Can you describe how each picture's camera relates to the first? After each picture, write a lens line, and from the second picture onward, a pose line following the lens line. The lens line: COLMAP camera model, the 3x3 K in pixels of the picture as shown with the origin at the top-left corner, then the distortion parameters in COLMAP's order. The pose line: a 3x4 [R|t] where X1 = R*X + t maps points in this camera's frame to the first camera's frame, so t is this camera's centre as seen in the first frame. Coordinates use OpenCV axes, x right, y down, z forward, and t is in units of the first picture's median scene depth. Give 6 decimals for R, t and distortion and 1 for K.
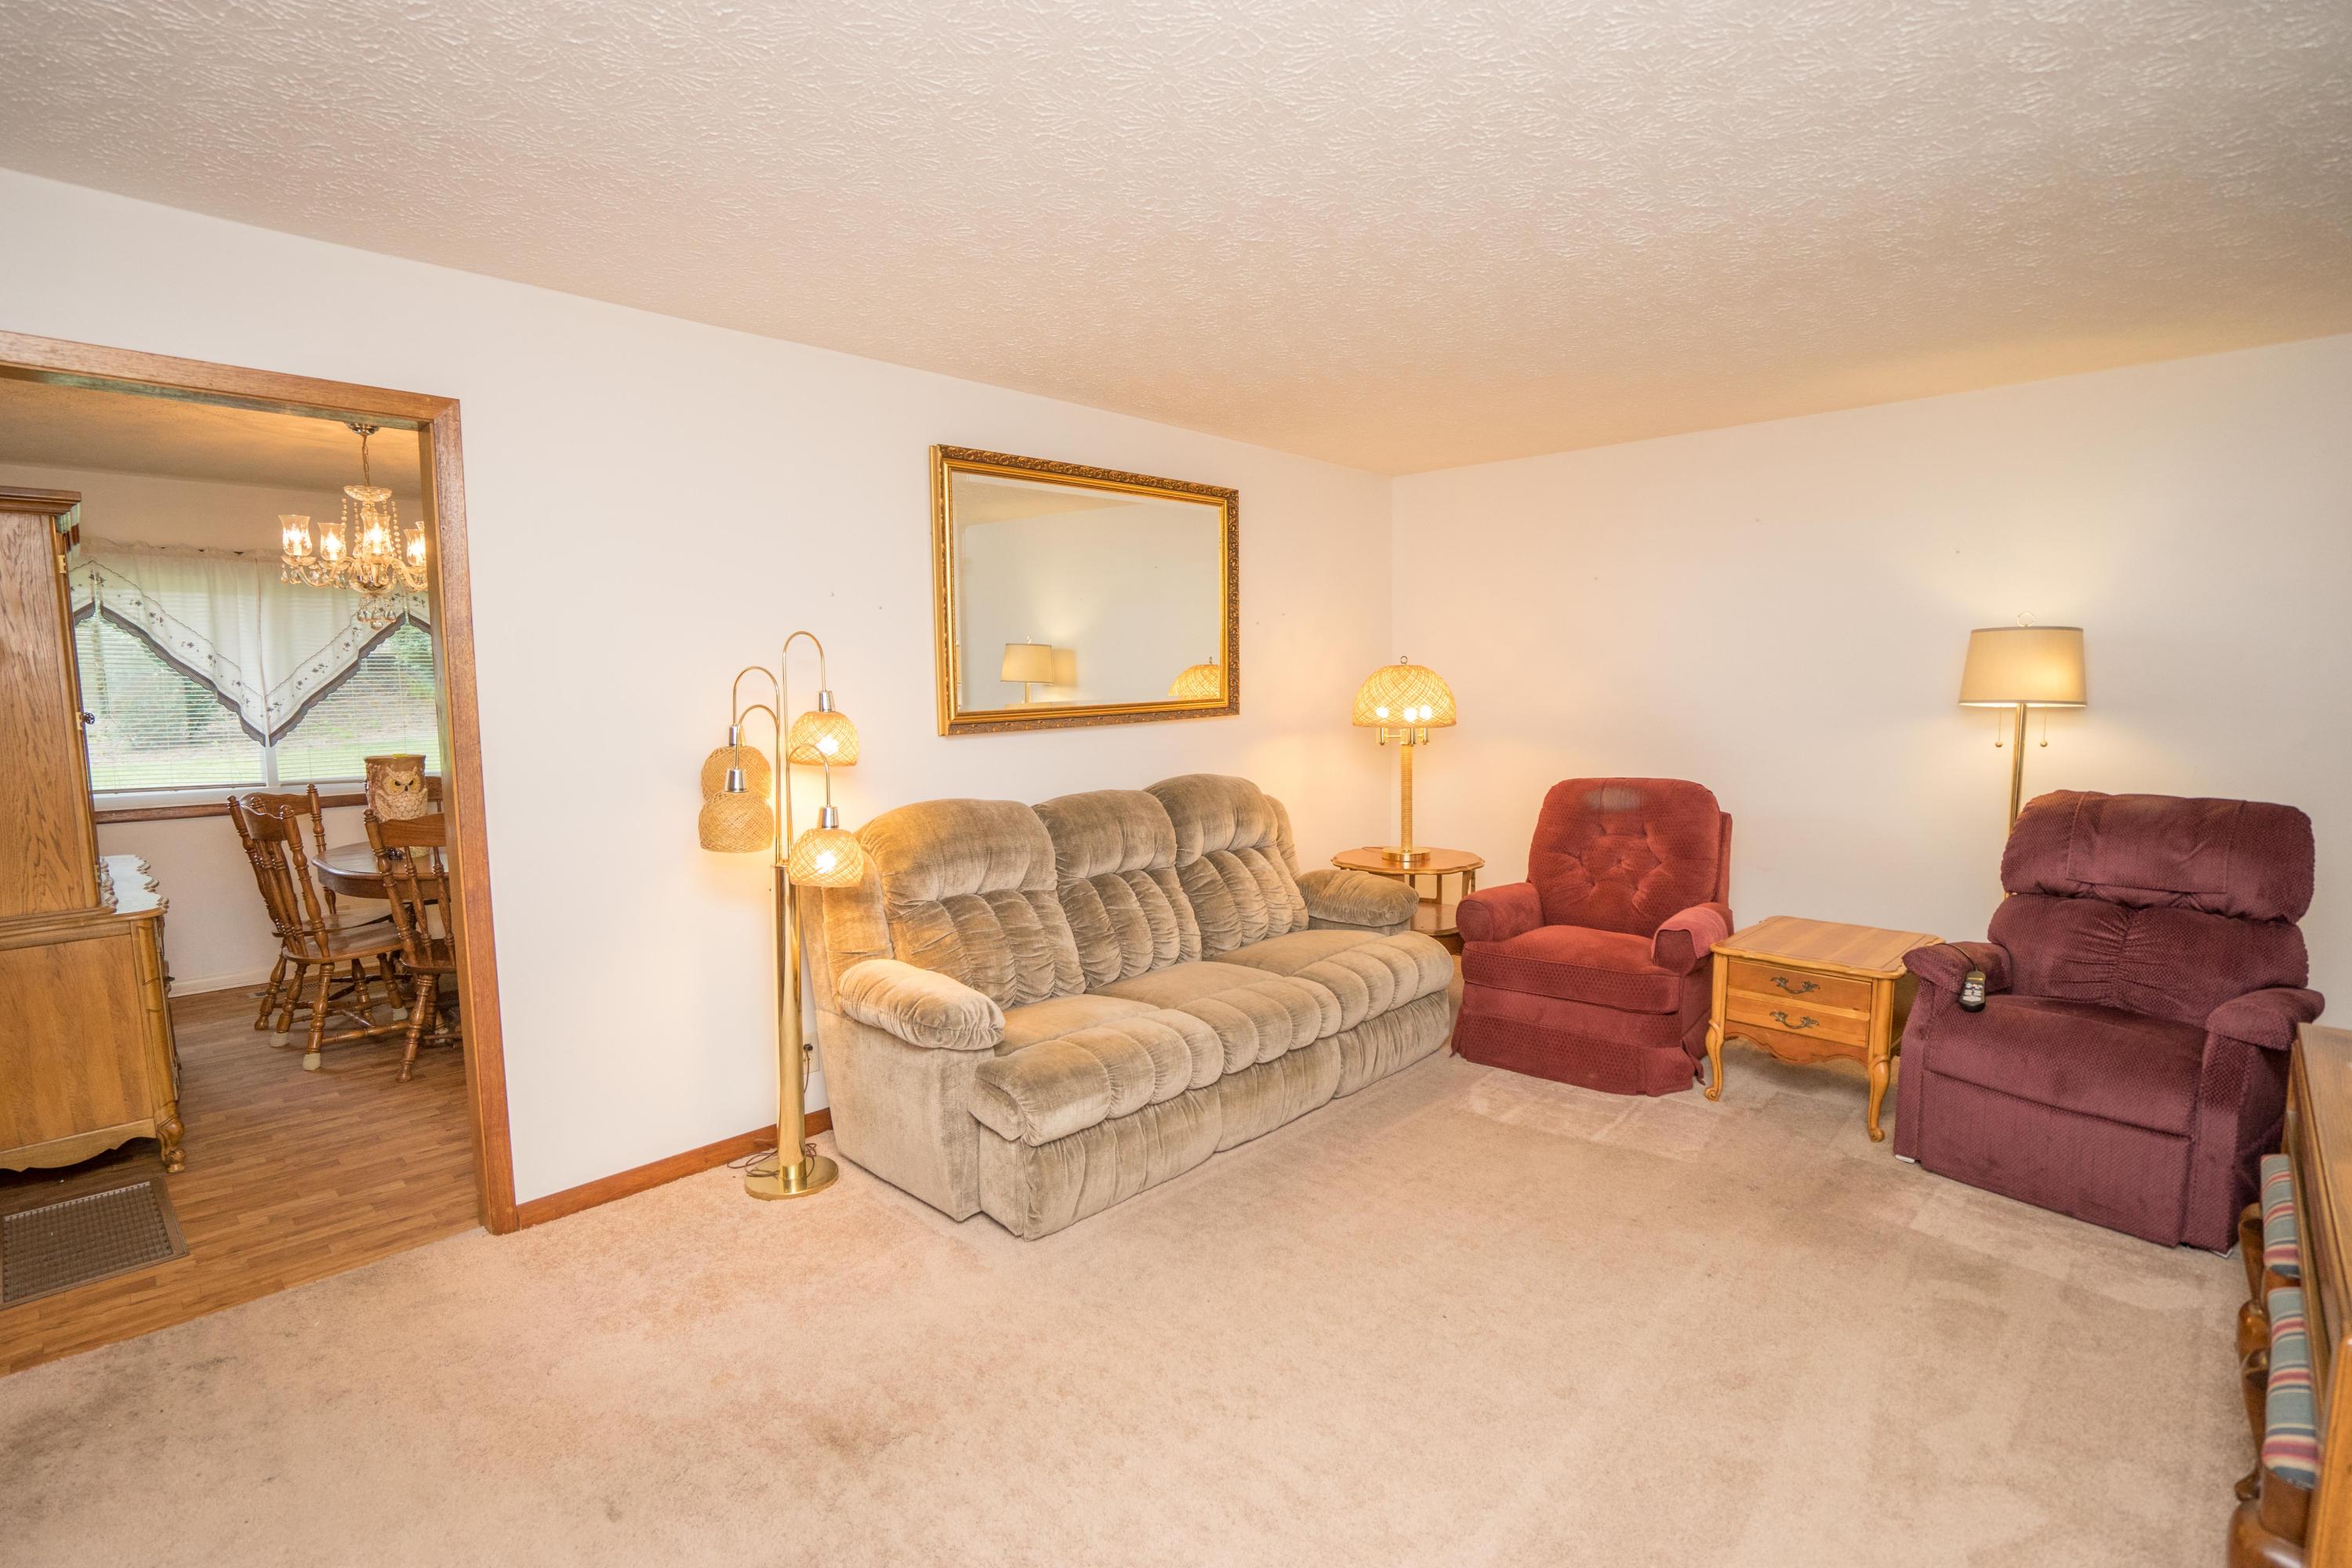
lens RADIAL K [[1104.0, 0, 1174.1], [0, 1104.0, 787.8], [0, 0, 1]] dist [-0.046429, 0.020895]
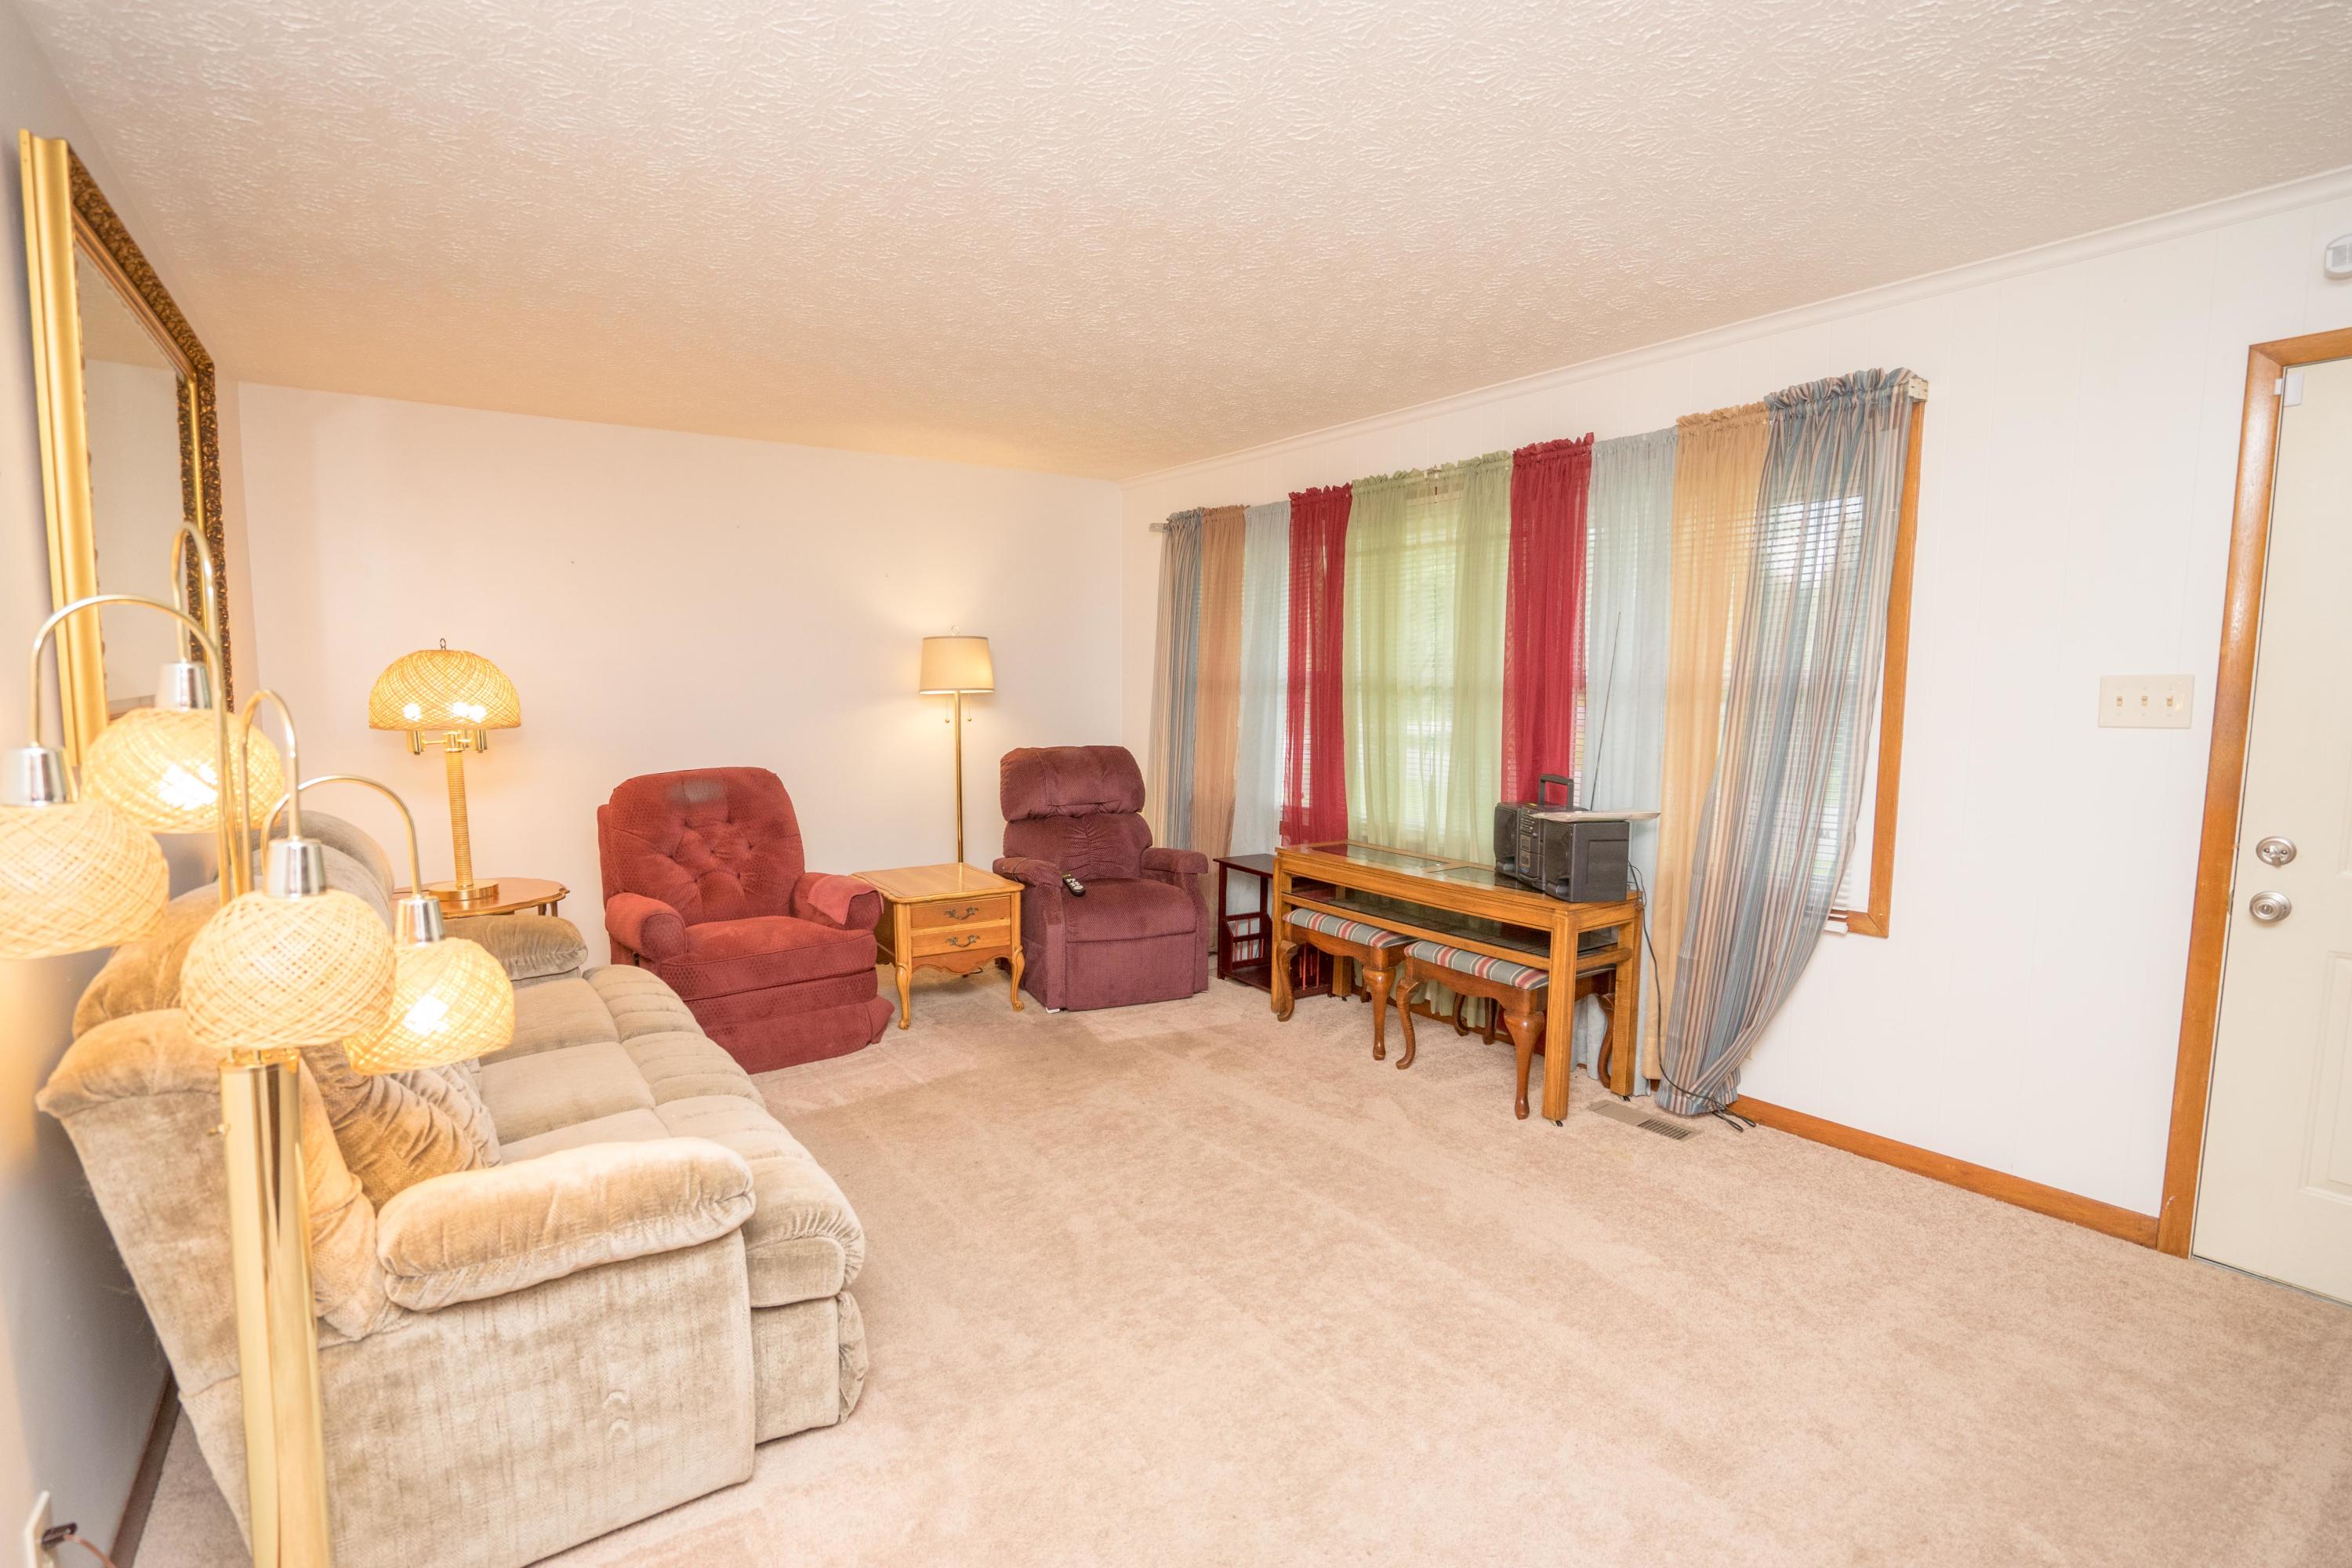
lens RADIAL K [[1104.0, 0, 1174.1], [0, 1104.0, 787.8], [0, 0, 1]] dist [-0.046429, 0.020895]
pose [[0.199440, -0.092866, 0.975500, -0.588288], [0.084902, 0.993393, 0.077211, -0.040043], [-0.976225, 0.067422, 0.206007, 0.457522]]
